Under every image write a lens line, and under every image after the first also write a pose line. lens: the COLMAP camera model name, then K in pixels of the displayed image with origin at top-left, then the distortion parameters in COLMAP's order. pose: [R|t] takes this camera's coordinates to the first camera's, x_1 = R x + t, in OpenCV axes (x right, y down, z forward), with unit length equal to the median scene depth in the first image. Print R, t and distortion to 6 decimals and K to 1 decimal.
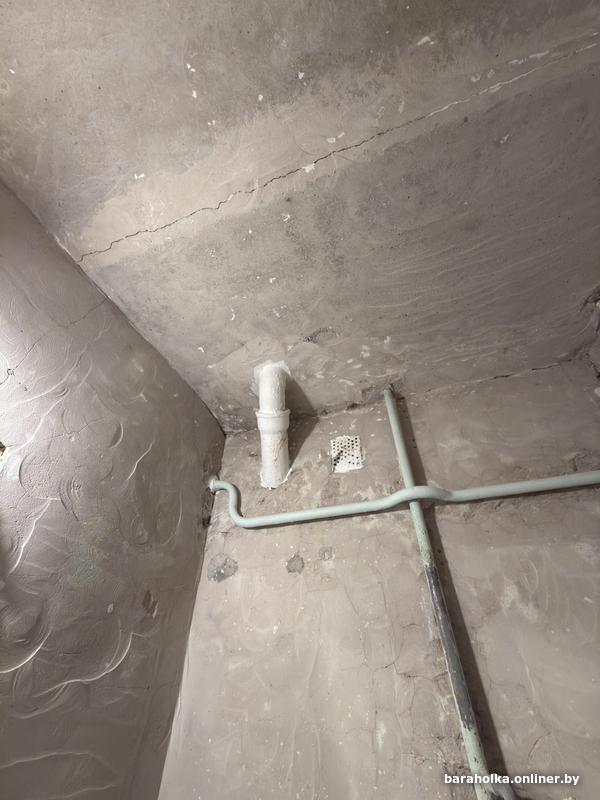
lens RADIAL K [[317.6, 0, 300.0], [0, 317.6, 400.0], [0, 0, 1]] dist [0.000178, -0.000330]
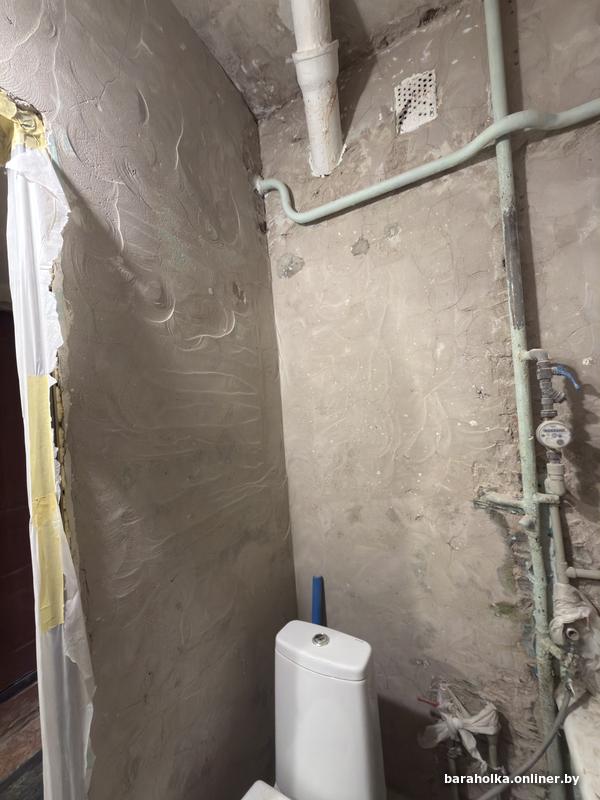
lens RADIAL K [[317.6, 0, 300.0], [0, 317.6, 400.0], [0, 0, 1]] dist [0.000178, -0.000330]
pose [[0.985212, -0.084789, -0.148891, -0.086658], [0.162552, 0.737274, 0.655747, 0.160524], [0.054173, -0.670252, 0.740153, -0.090202]]
